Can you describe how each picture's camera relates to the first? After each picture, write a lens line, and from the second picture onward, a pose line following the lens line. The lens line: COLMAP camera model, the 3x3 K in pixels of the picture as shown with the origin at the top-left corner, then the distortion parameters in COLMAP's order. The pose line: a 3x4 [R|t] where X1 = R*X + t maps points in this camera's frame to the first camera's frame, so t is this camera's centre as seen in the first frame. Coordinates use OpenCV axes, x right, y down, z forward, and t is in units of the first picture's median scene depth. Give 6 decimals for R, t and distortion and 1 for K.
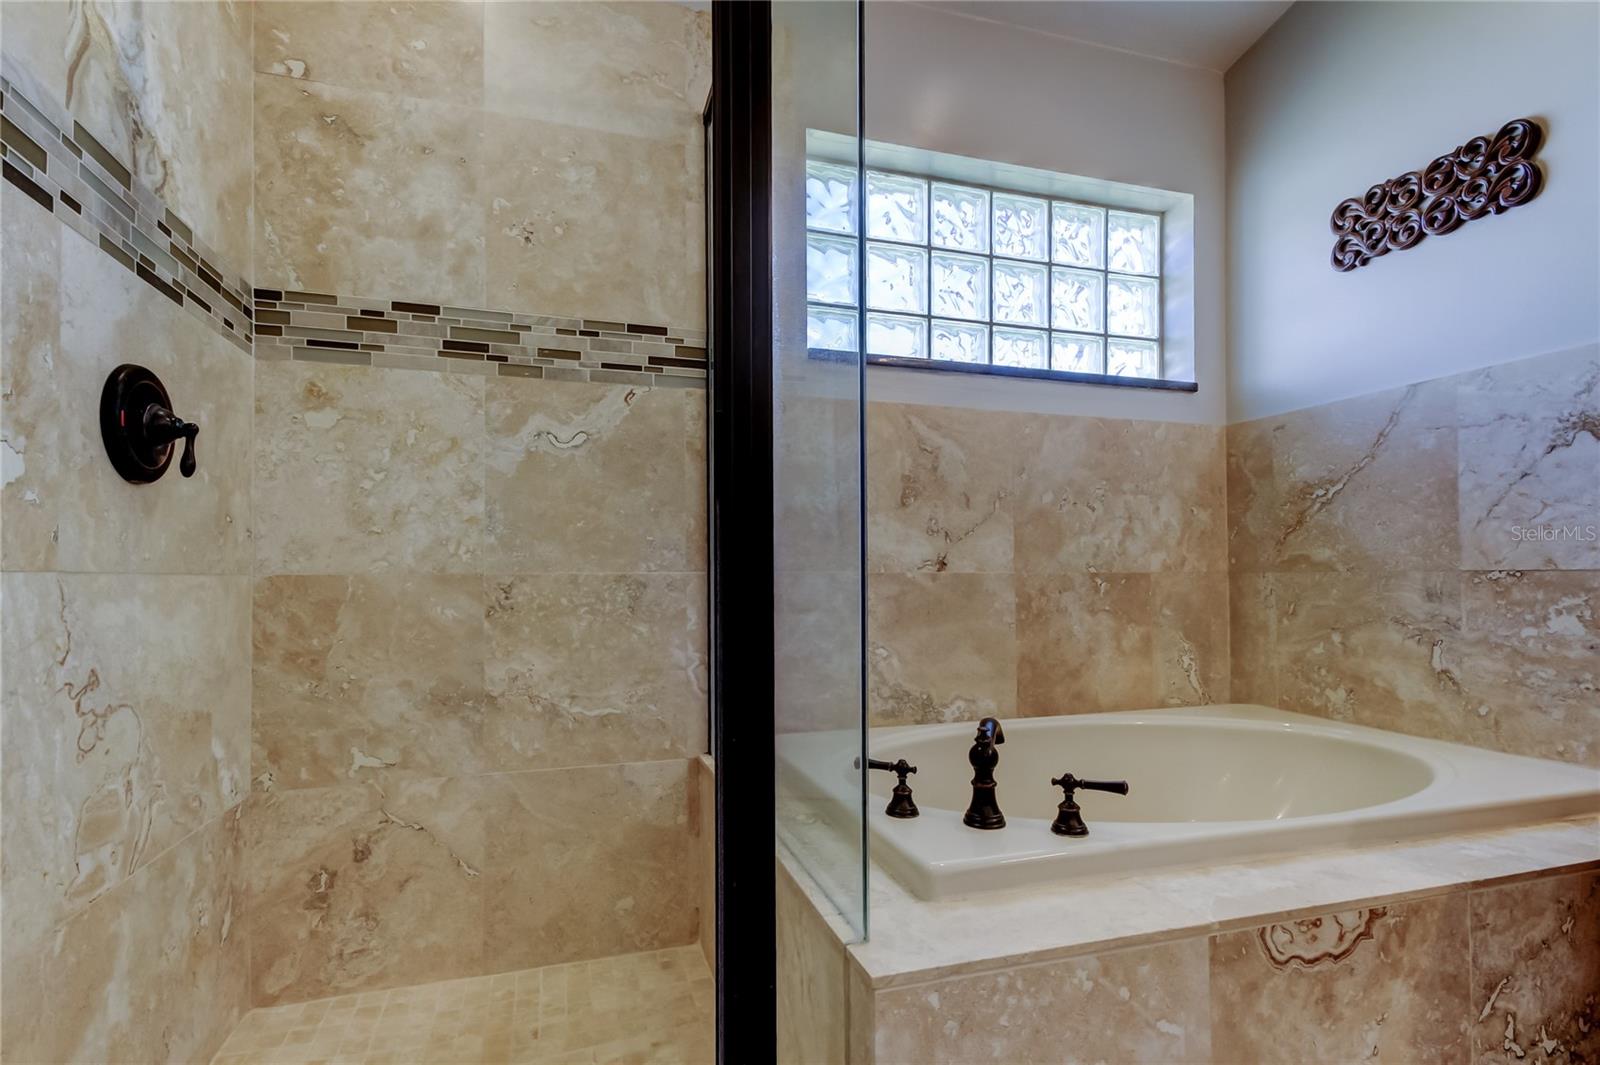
lens RADIAL K [[757.5, 0, 757.7], [0, 757.5, 561.2], [0, 0, 1]] dist [0.016946, 0.000076]
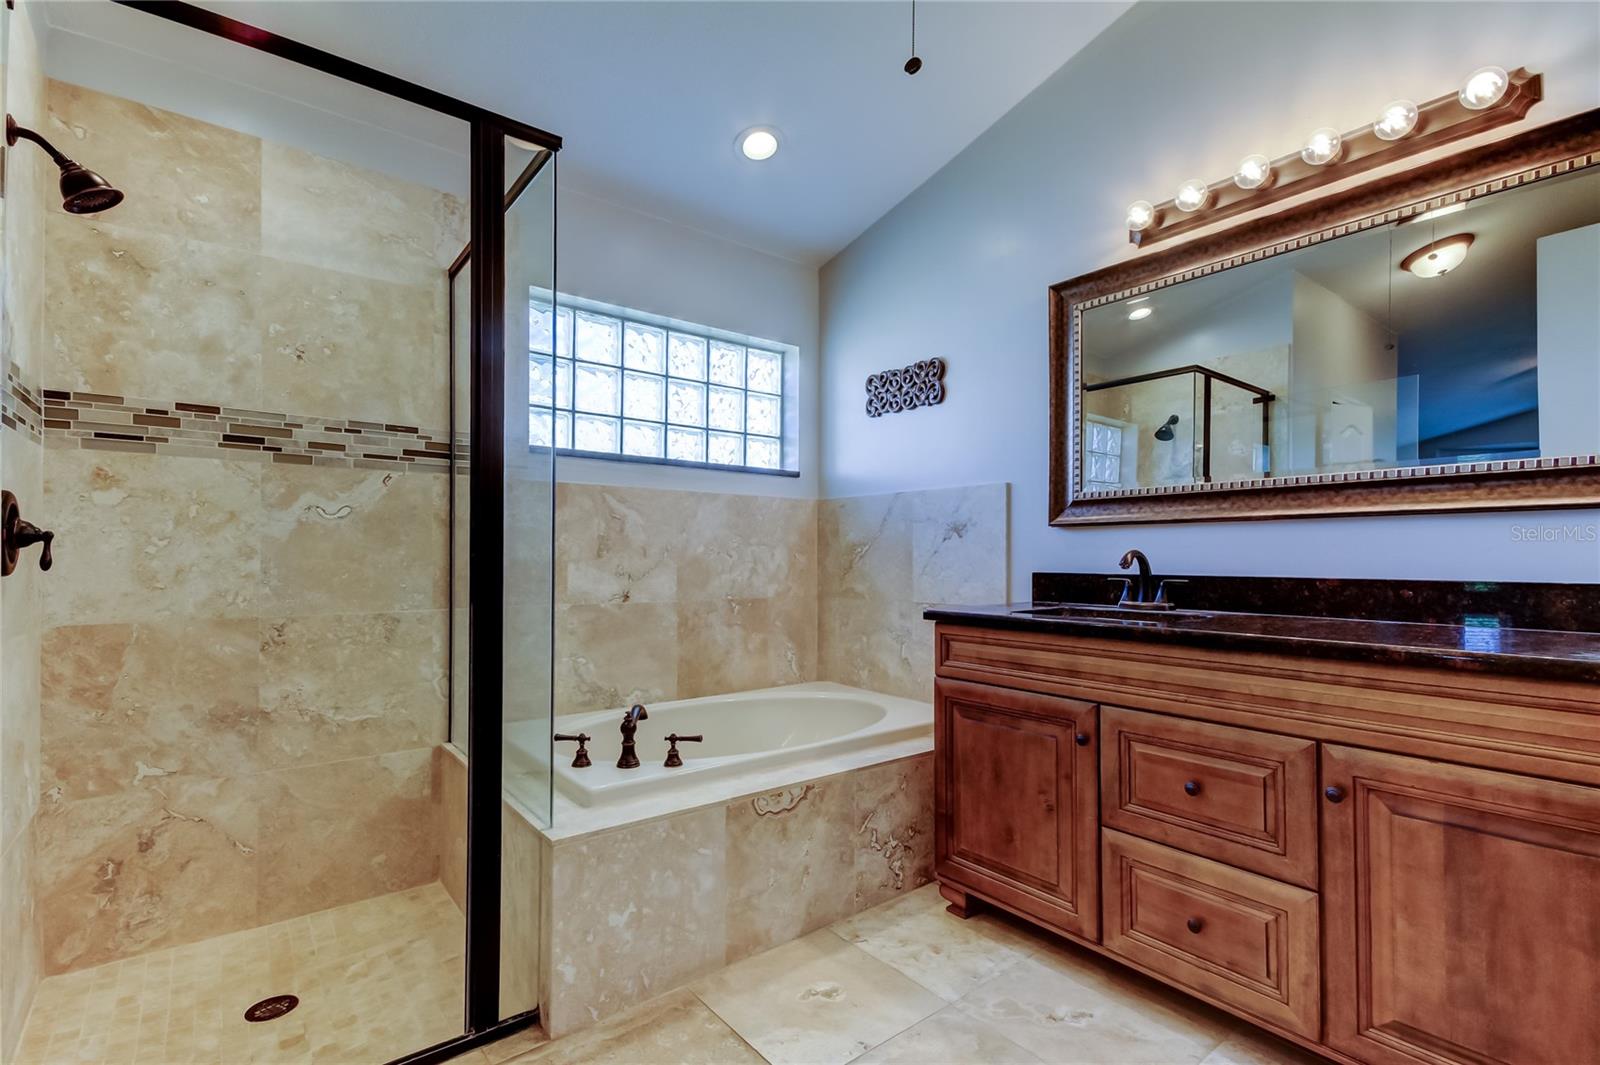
lens RADIAL K [[757.5, 0, 781.6], [0, 757.5, 549.8], [0, 0, 1]] dist [0.016946, 0.000076]
pose [[0.928991, 0.010278, 0.369960, -0.018588], [-0.014528, 0.999857, 0.008702, -0.118735], [-0.369818, -0.013458, 0.929007, -0.513031]]
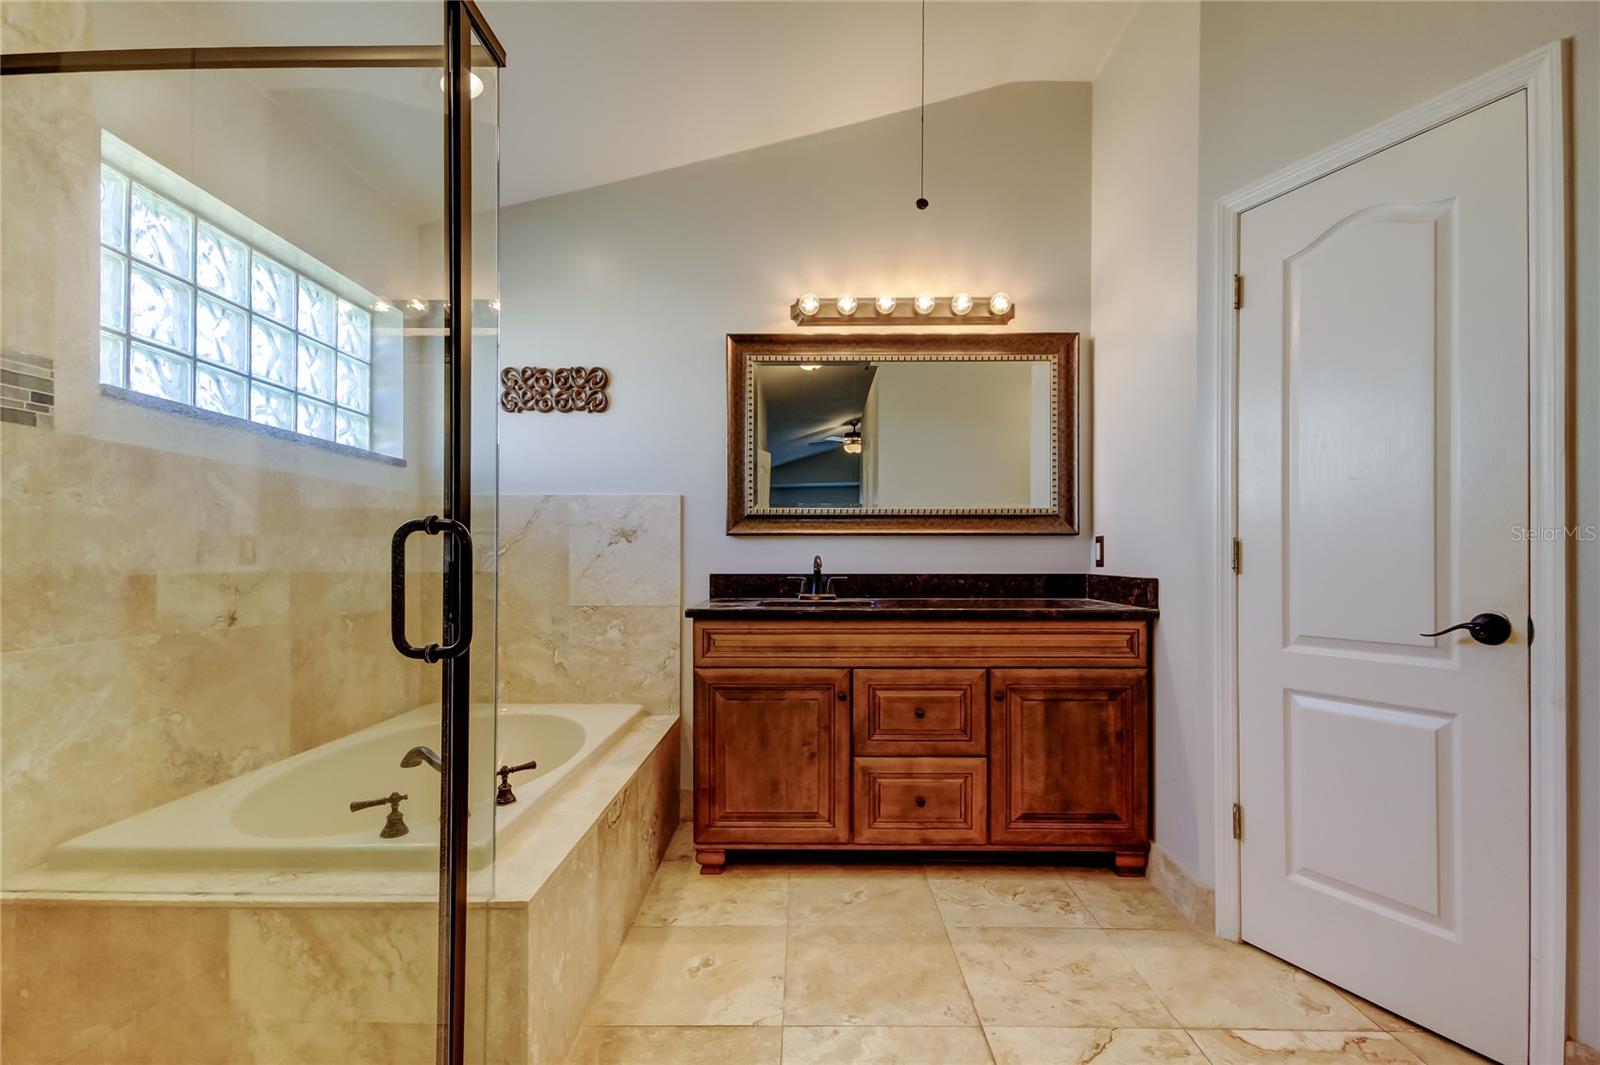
lens RADIAL K [[757.5, 0, 823.6], [0, 757.5, 560.1], [0, 0, 1]] dist [0.016946, 0.000076]
pose [[0.270214, 0.004615, 0.962789, -0.611636], [-0.021859, 0.999760, 0.001342, -0.108576], [-0.962552, -0.021408, 0.270250, -0.037266]]
